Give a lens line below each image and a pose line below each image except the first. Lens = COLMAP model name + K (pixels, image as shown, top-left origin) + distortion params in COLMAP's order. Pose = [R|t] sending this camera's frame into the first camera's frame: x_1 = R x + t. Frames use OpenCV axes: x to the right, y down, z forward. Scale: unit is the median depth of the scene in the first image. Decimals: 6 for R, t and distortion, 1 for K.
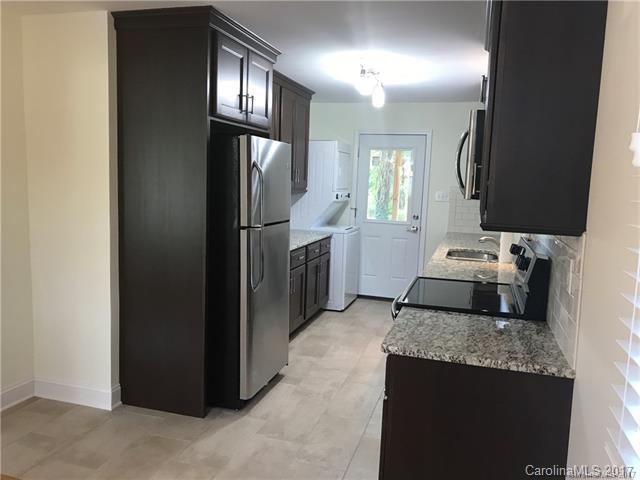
lens RADIAL K [[529.6, 0, 315.2], [0, 529.6, 243.9], [0, 0, 1]] dist [0.019270, -0.018410]
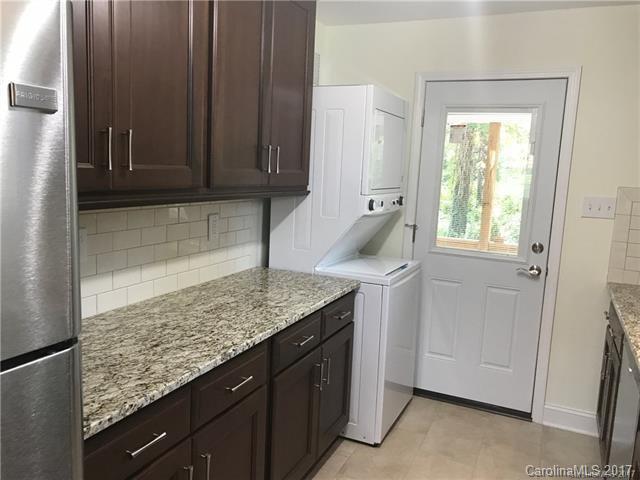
lens RADIAL K [[529.6, 0, 322.2], [0, 529.6, 237.2], [0, 0, 1]] dist [0.019270, -0.018410]
pose [[0.992083, 0.026800, -0.122693, 0.052406], [-0.026342, 0.999639, 0.005350, -0.057964], [0.122792, -0.002076, 0.992430, 0.492411]]
